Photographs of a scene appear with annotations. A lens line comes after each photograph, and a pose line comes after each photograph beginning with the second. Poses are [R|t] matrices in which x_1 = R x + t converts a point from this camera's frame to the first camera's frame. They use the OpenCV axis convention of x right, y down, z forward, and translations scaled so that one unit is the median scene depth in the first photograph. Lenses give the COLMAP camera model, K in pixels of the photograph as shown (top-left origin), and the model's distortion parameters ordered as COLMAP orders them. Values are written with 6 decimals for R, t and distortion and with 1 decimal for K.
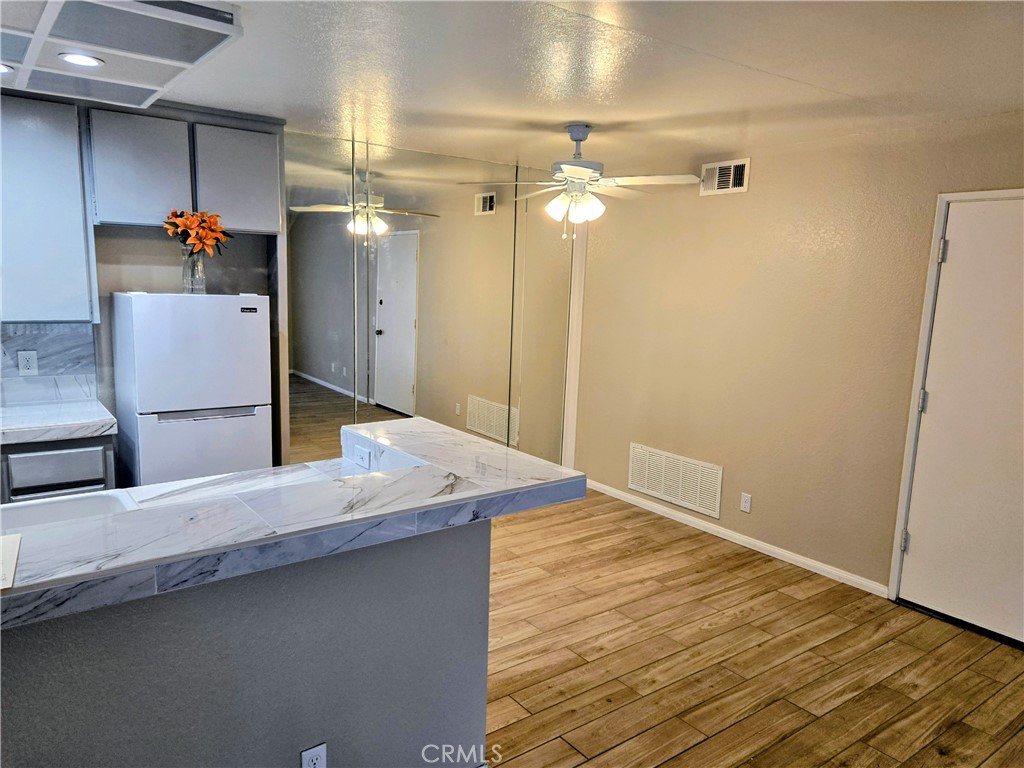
lens RADIAL K [[726.2, 0, 512.0], [0, 726.2, 384.0], [0, 0, 1]] dist [0.080154, -0.071691]
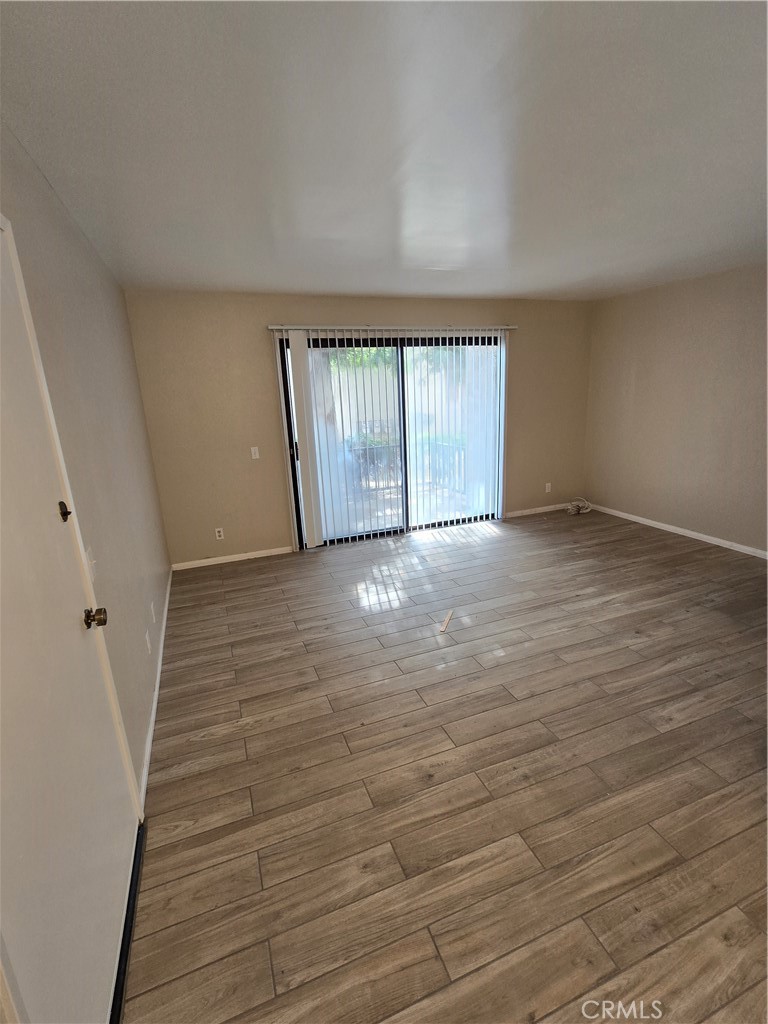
lens RADIAL K [[483.6, 0, 384.0], [0, 483.6, 512.0], [0, 0, 1]] dist [0.002383, 0.001129]
pose [[-0.961712, -0.065361, 0.266154, 0.369336], [0.048131, 0.915771, 0.398806, -0.158848], [-0.269803, 0.396347, -0.877562, 1.198492]]
